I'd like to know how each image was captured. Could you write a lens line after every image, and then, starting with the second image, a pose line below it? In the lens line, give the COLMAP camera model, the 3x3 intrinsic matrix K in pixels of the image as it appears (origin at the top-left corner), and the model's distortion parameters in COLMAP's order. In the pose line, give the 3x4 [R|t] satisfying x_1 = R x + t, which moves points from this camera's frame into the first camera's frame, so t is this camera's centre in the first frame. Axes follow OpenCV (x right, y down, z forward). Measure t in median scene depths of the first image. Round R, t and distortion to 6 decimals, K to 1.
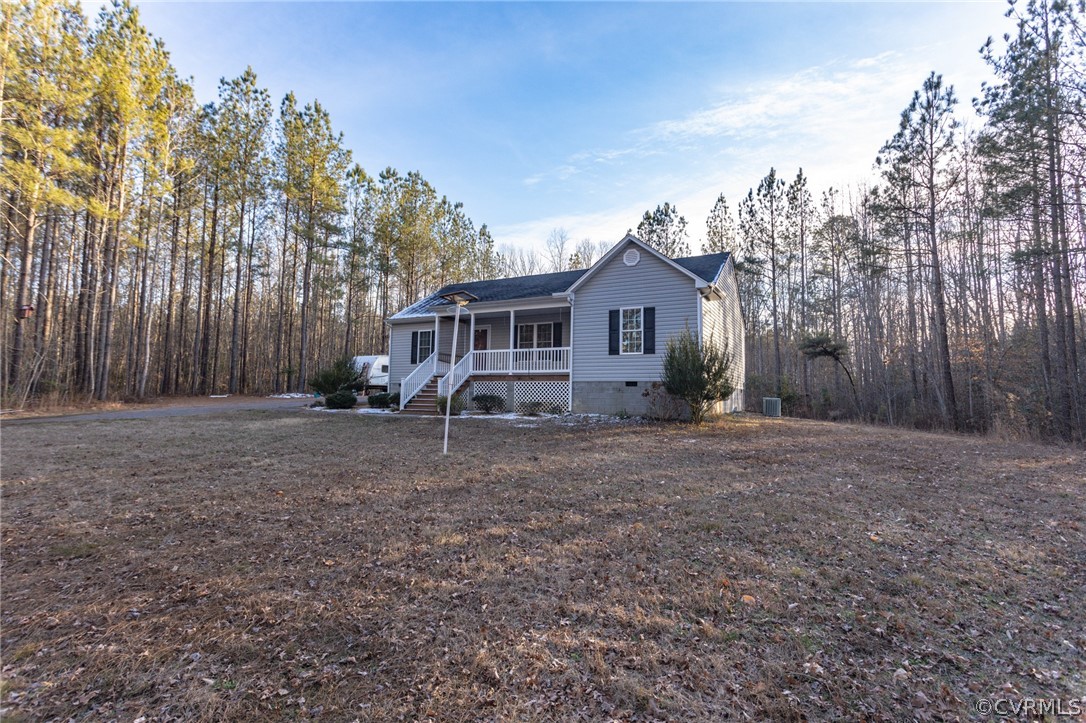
lens RADIAL K [[521.2, 0, 543.0], [0, 521.2, 361.5], [0, 0, 1]] dist [0.018983, 0.001723]
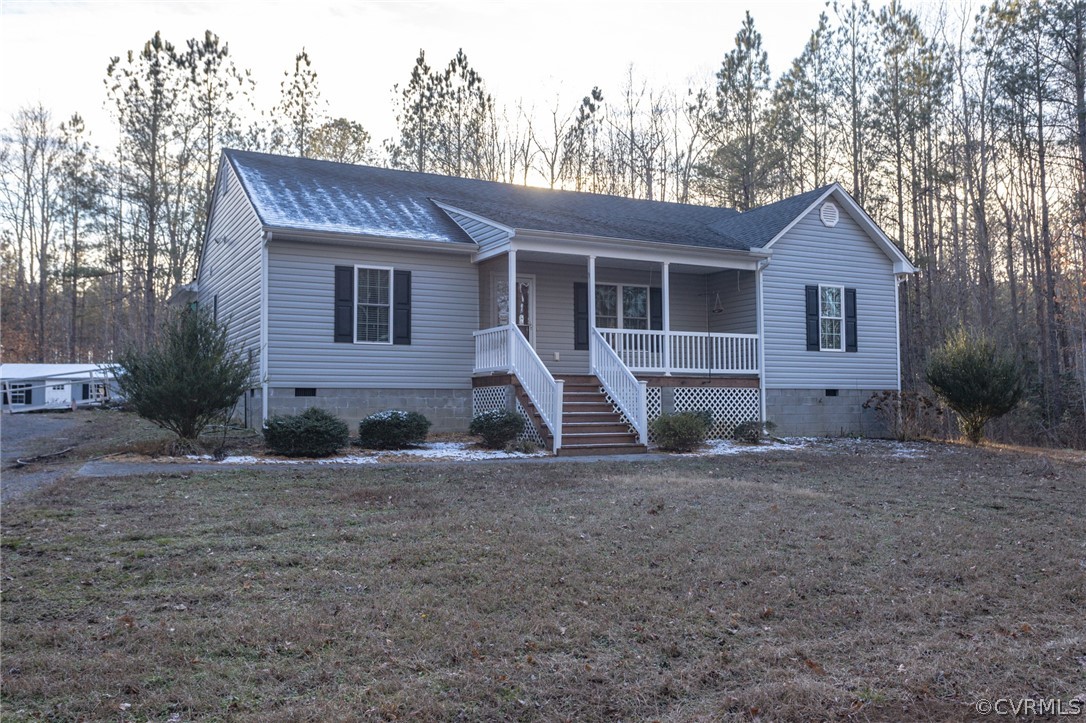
lens RADIAL K [[967.7, 0, 543.0], [0, 967.7, 361.5], [0, 0, 1]] dist [0.005881, 0.001841]
pose [[0.549480, 0.029055, 0.835001, -0.935990], [-0.042255, 0.999083, -0.006959, 0.021307], [-0.834438, -0.031459, 0.550204, 0.489009]]
